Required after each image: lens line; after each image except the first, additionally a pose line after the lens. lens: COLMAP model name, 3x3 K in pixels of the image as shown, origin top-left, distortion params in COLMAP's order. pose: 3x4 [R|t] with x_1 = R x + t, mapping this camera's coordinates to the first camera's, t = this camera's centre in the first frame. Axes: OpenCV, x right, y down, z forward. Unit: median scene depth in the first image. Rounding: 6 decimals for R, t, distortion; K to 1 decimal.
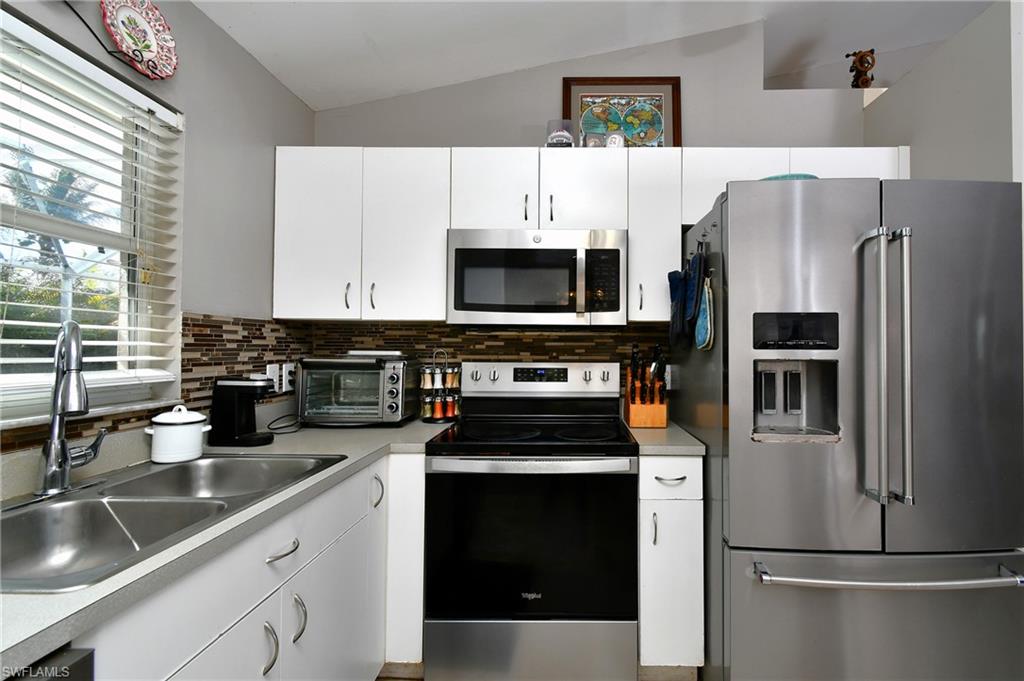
lens RADIAL K [[460.0, 0, 564.3], [0, 460.0, 341.2], [0, 0, 1]] dist [-0.000557, -0.000404]
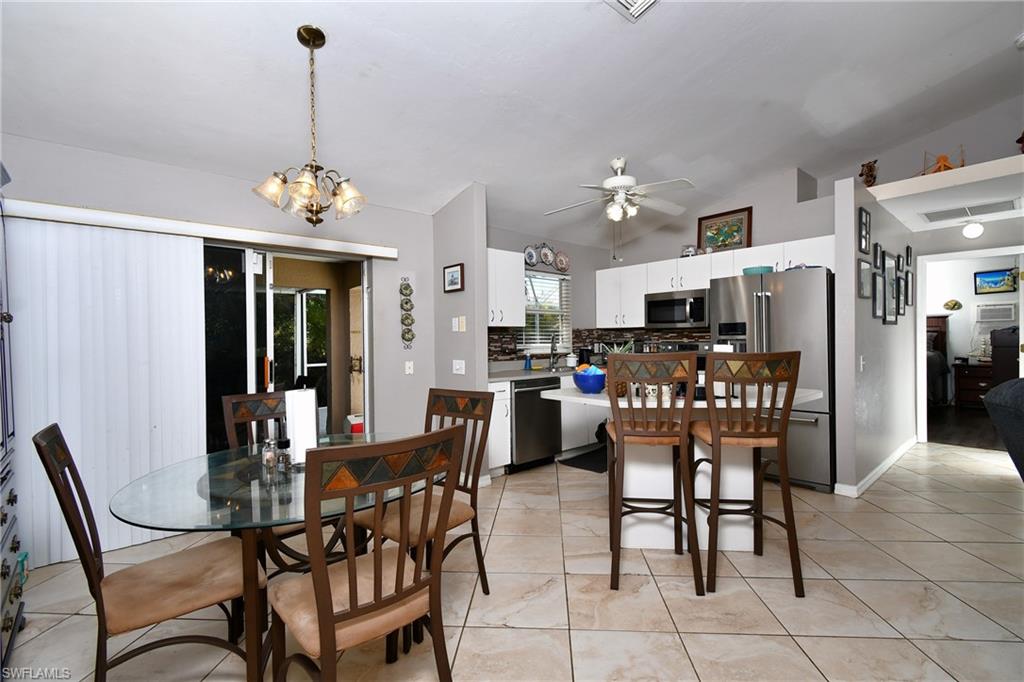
lens RADIAL K [[460.0, 0, 515.8], [0, 460.0, 344.3], [0, 0, 1]] dist [-0.000557, -0.000404]
pose [[0.676994, -0.004355, -0.735976, 1.273159], [0.026494, 0.999479, 0.018456, -0.013346], [0.735512, -0.031994, 0.676756, -1.478071]]
